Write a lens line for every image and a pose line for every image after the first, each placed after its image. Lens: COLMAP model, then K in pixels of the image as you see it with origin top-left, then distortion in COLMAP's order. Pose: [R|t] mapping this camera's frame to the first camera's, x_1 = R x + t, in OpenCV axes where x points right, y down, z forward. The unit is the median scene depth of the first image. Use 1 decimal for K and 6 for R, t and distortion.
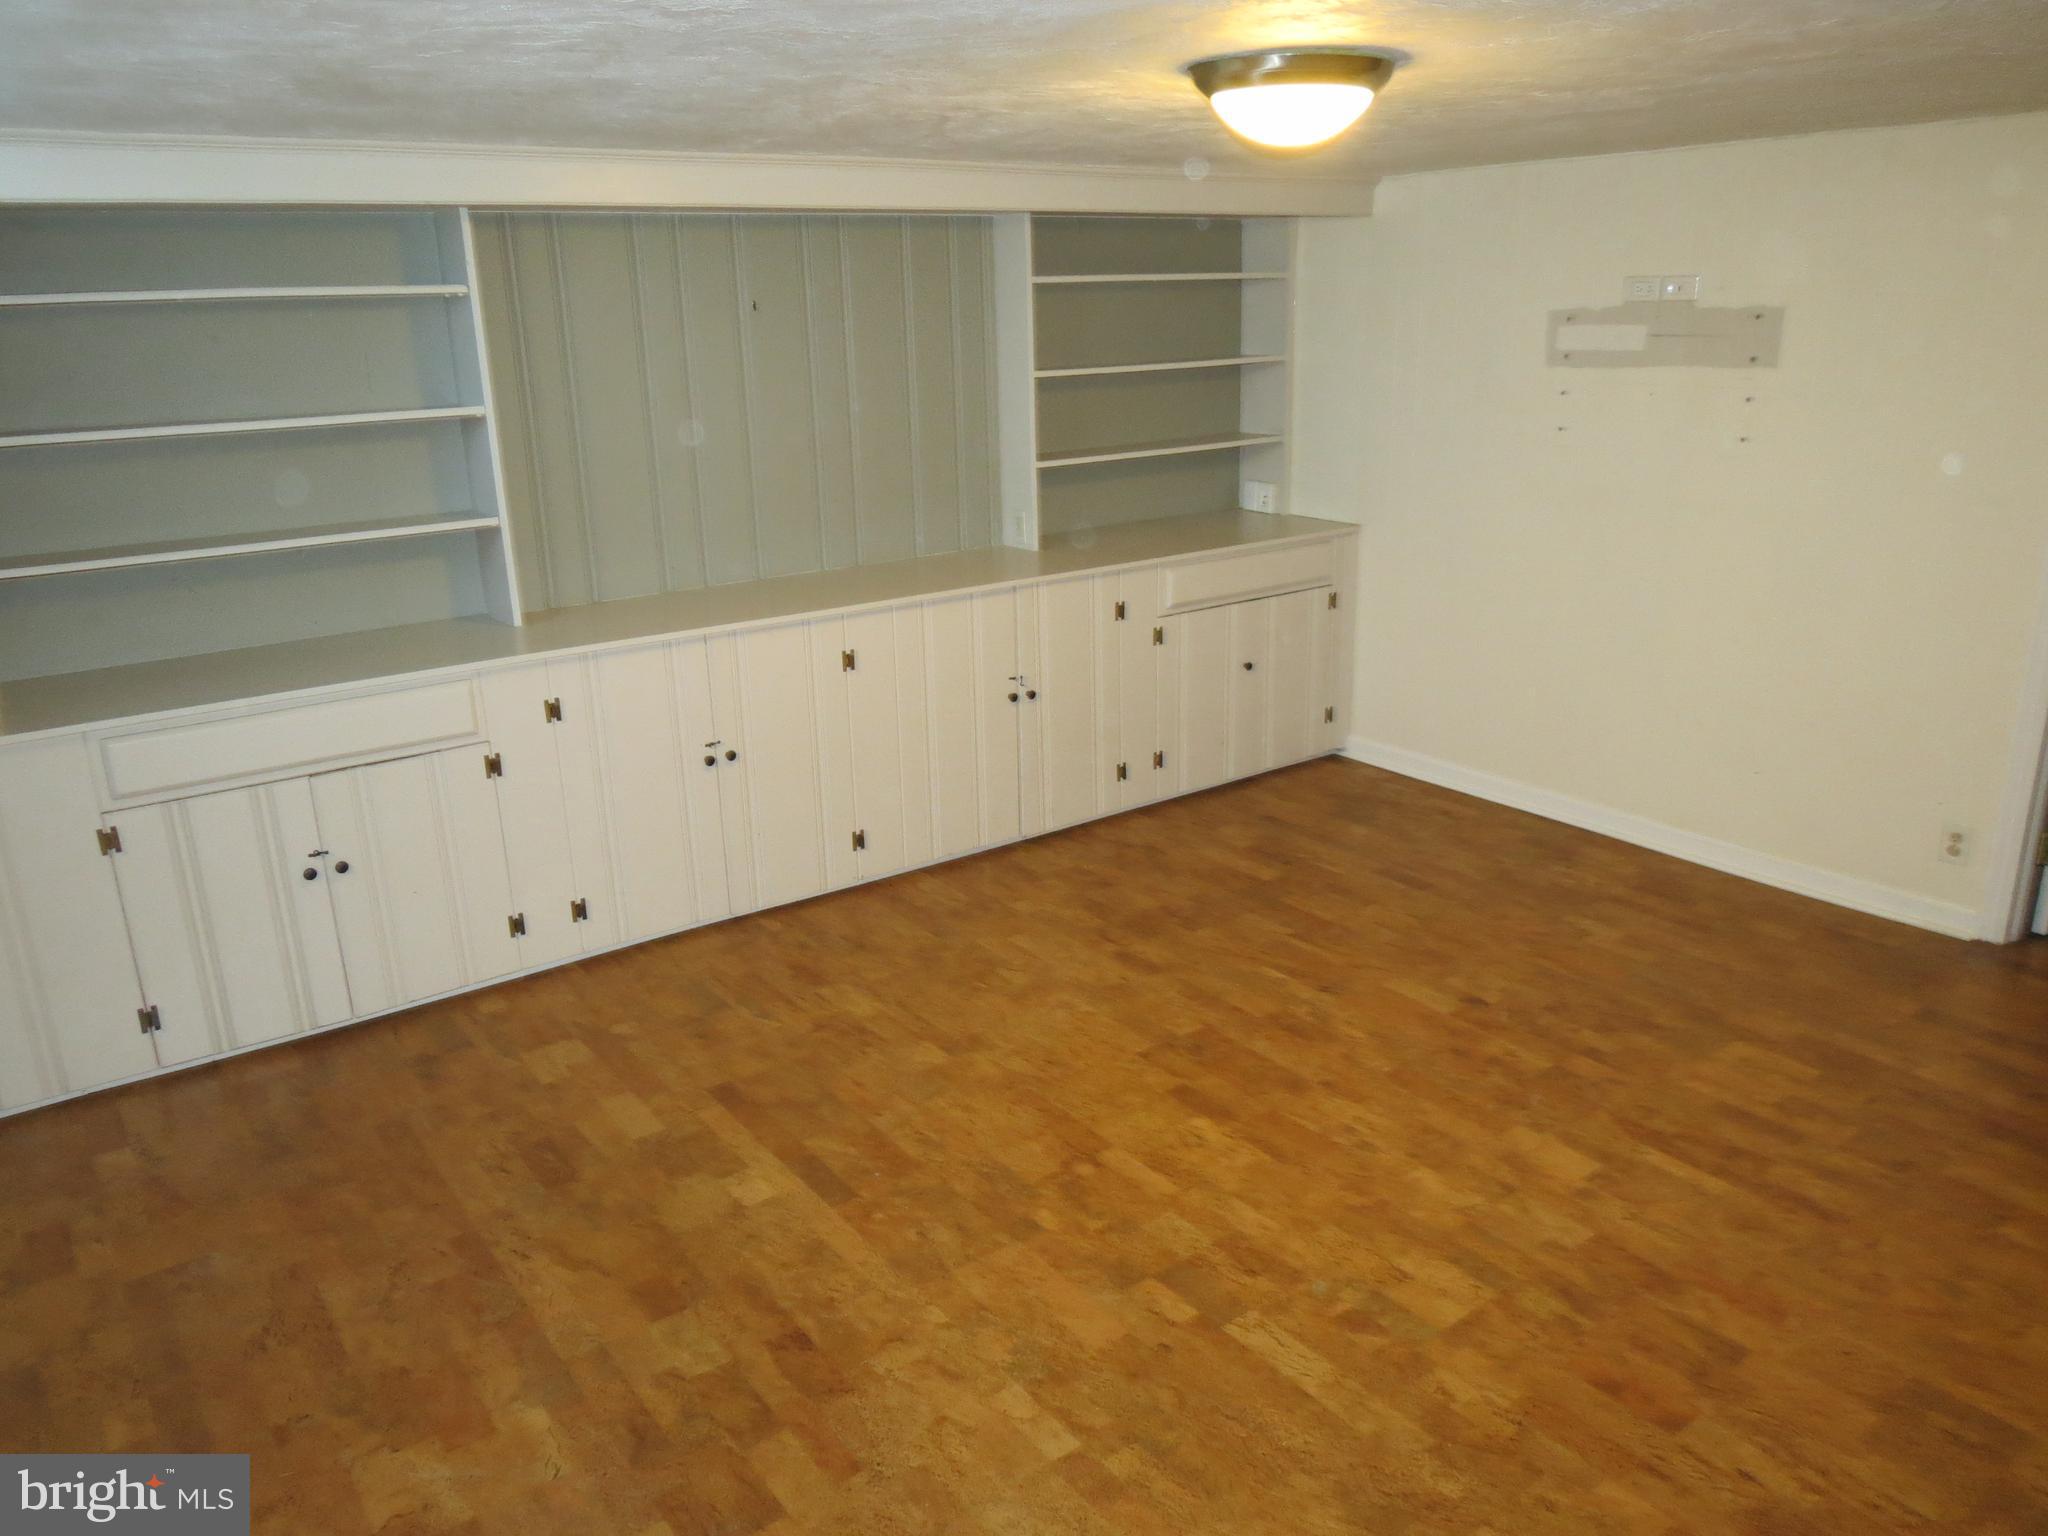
lens RADIAL K [[1461.3, 0, 1023.8], [0, 1461.3, 682.1], [0, 0, 1]] dist [-0.022060, -0.001454]
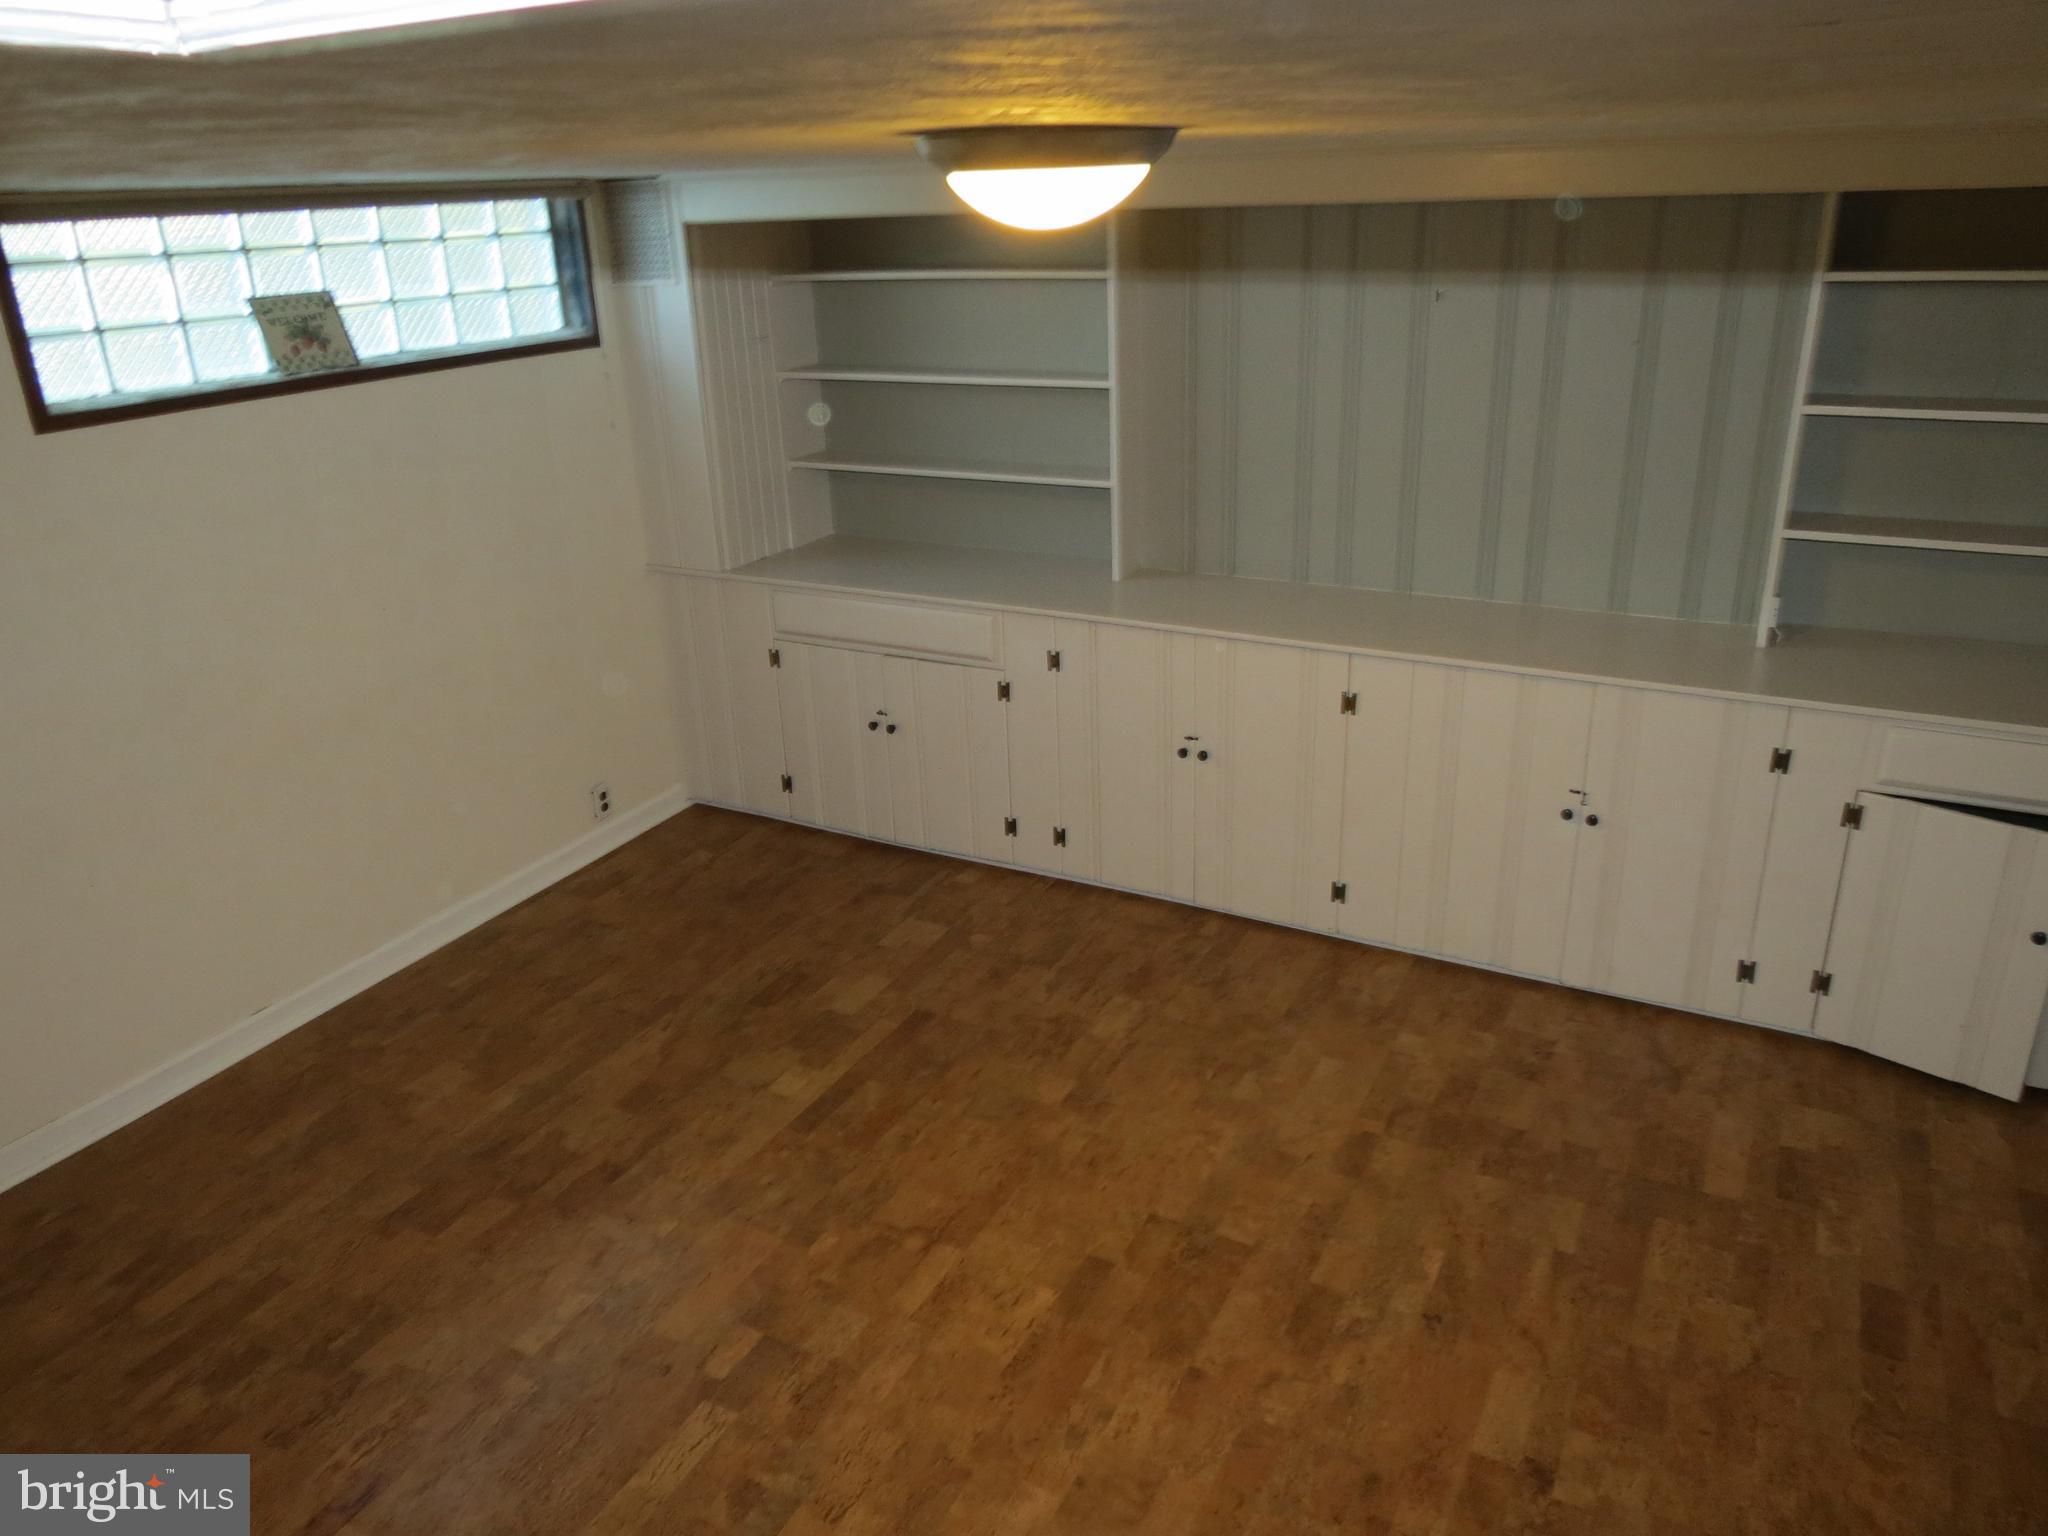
lens RADIAL K [[1436.1, 0, 1024.0], [0, 1436.1, 768.0], [0, 0, 1]] dist [-0.006799, -0.001174]
pose [[0.435729, 0.346987, -0.830506, 0.676582], [-0.204685, 0.936728, 0.283978, -0.233868], [0.876495, 0.046255, 0.479183, 0.494270]]
